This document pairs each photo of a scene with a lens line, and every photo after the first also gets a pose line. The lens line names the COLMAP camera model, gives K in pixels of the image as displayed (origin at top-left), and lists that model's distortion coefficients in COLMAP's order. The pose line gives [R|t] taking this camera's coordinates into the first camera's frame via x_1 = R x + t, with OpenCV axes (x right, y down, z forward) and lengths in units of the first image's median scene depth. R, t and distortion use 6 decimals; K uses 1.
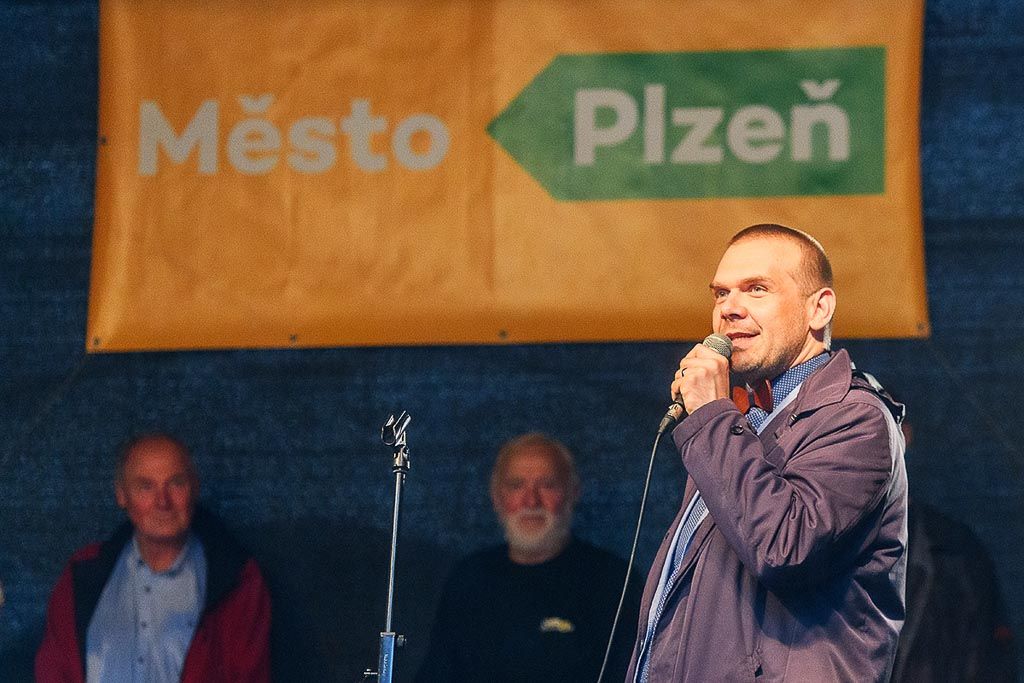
lens RADIAL K [[5046.0, 0, 519.3], [0, 5046.0, 346.6], [0, 0, 1]] dist [0.178102, 0.000000]
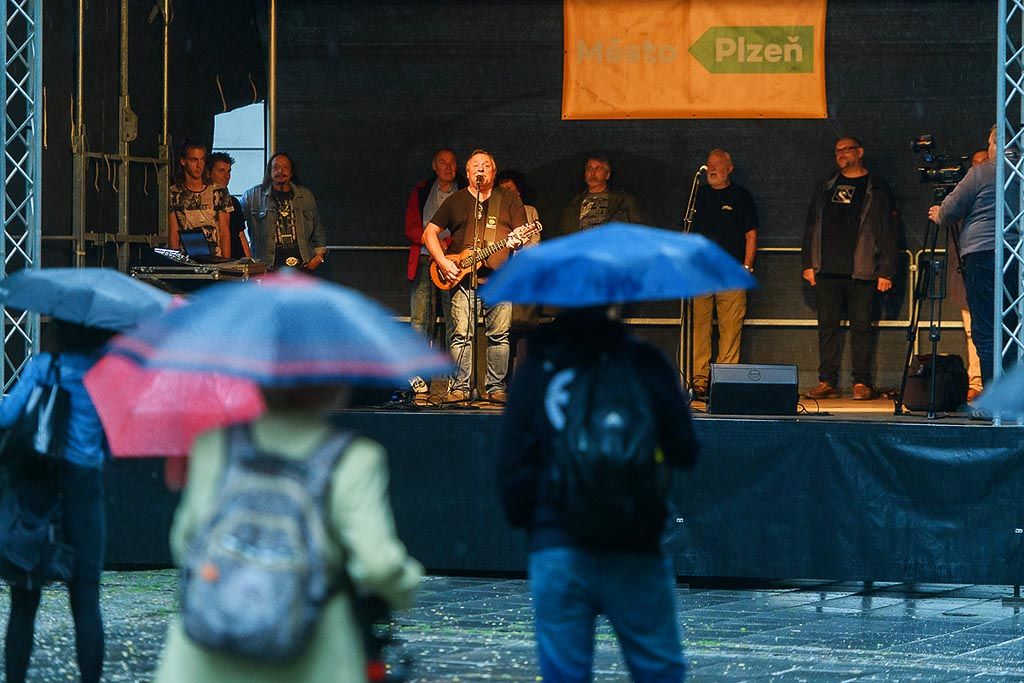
lens RADIAL K [[4122.2, 0, 516.2], [0, 4122.2, 334.1], [0, 0, 1]] dist [0.268402, 0.000000]
pose [[0.999260, 0.000176, -0.038469, -0.014712], [0.004843, 0.991457, 0.130346, -0.205369], [0.038164, -0.130436, 0.990722, -1.599007]]
